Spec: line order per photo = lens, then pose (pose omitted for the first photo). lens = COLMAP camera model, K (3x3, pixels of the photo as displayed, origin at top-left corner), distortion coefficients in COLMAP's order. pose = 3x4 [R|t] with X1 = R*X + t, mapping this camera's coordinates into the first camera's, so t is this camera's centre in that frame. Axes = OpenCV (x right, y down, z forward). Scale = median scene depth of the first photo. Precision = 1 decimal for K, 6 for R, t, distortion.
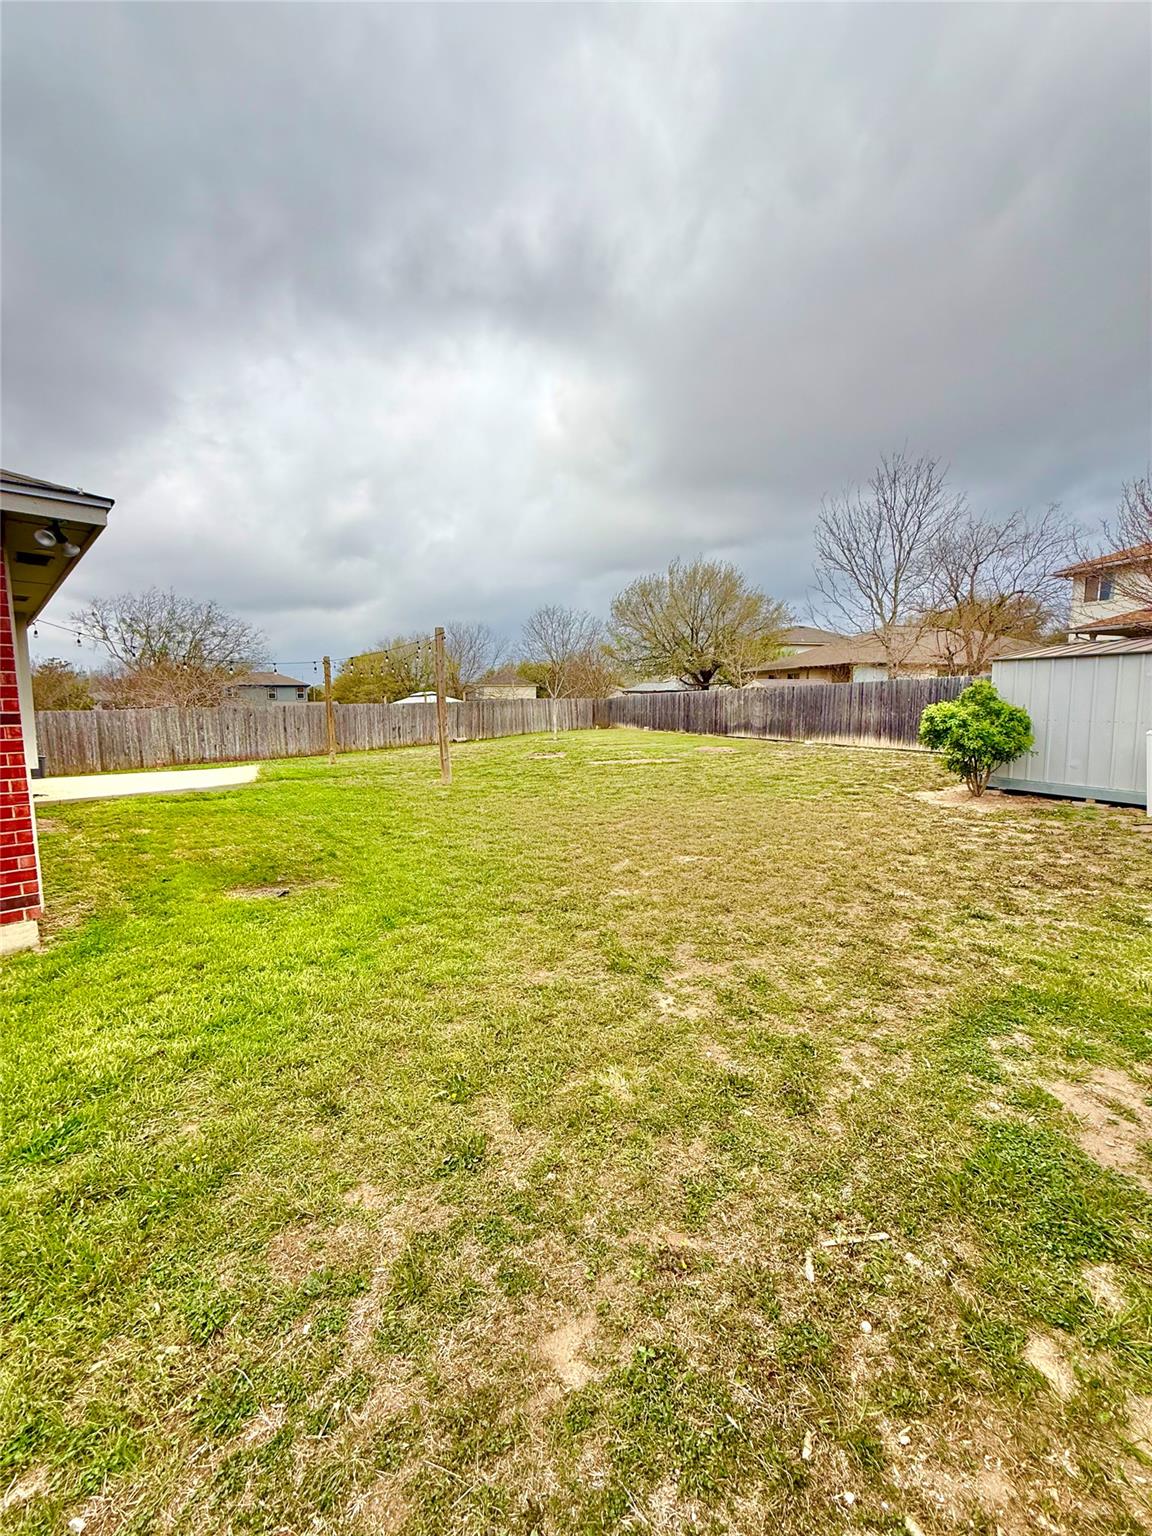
lens RADIAL K [[613.4, 0, 583.6], [0, 613.4, 761.1], [0, 0, 1]] dist [0.000242, -0.000759]
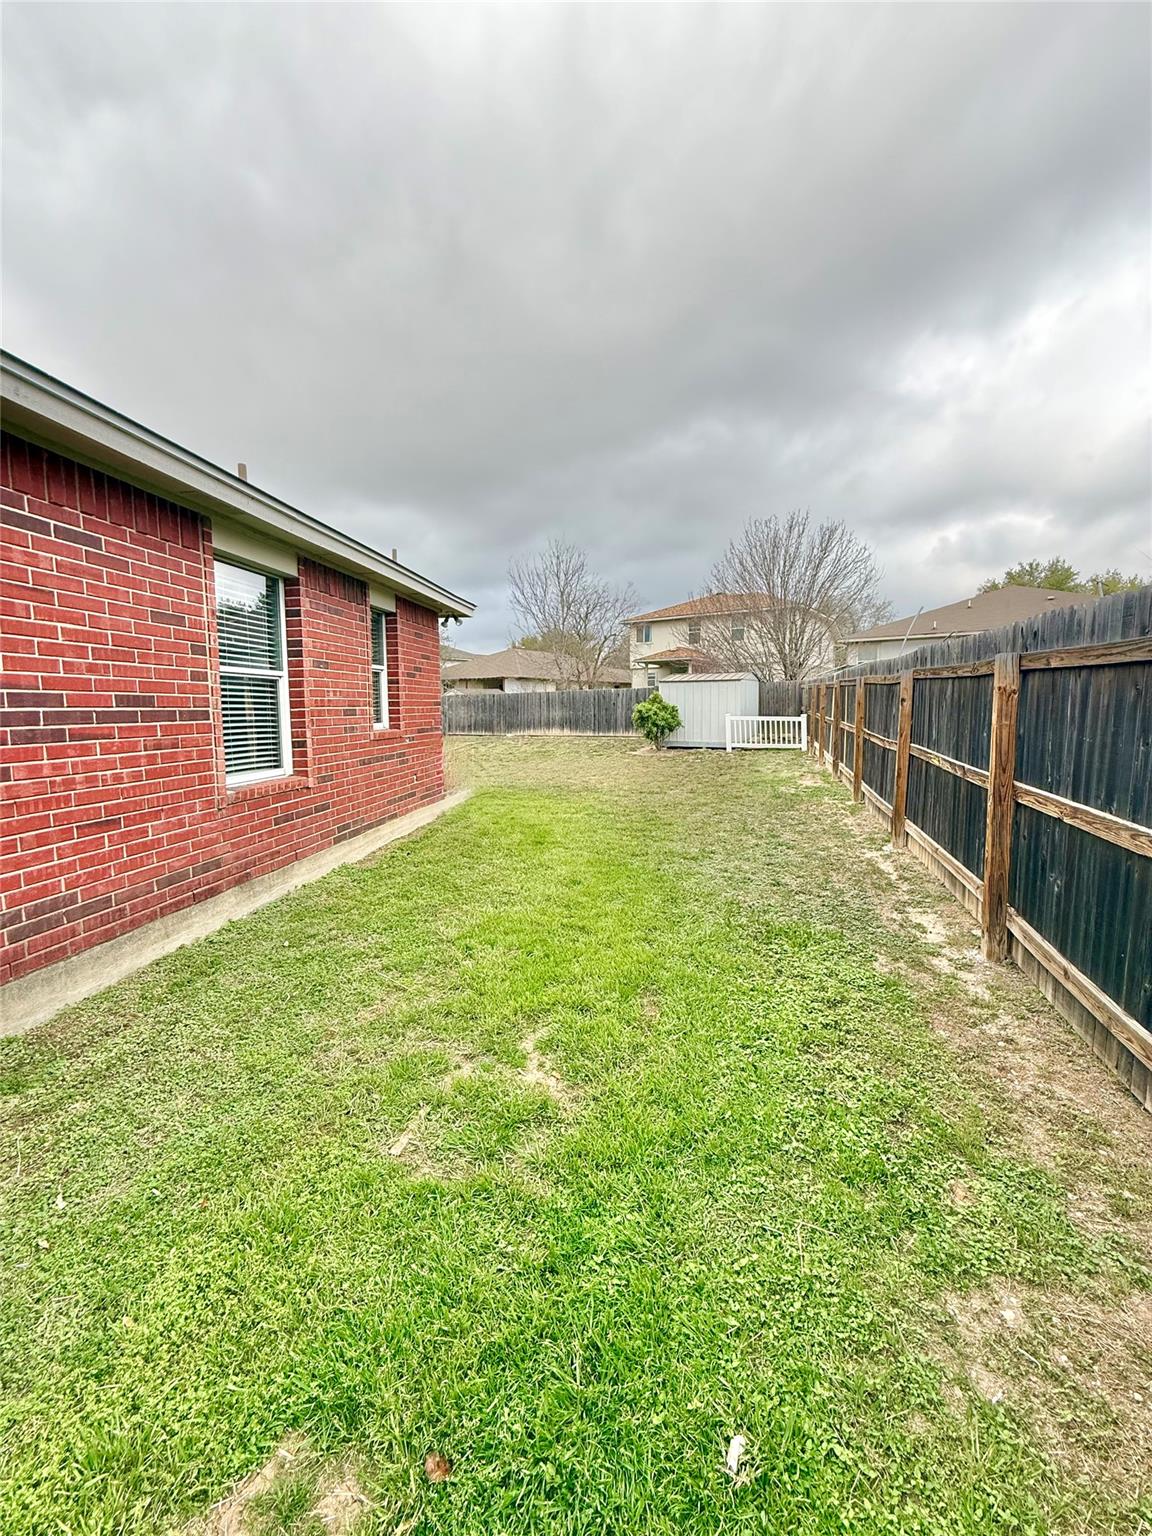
lens RADIAL K [[613.4, 0, 576.2], [0, 613.4, 769.2], [0, 0, 1]] dist [0.000242, -0.000759]
pose [[0.803263, -0.058908, 0.592704, -0.350970], [0.059488, 0.998056, 0.018574, 0.030513], [-0.592646, 0.020339, 0.805206, -0.203975]]
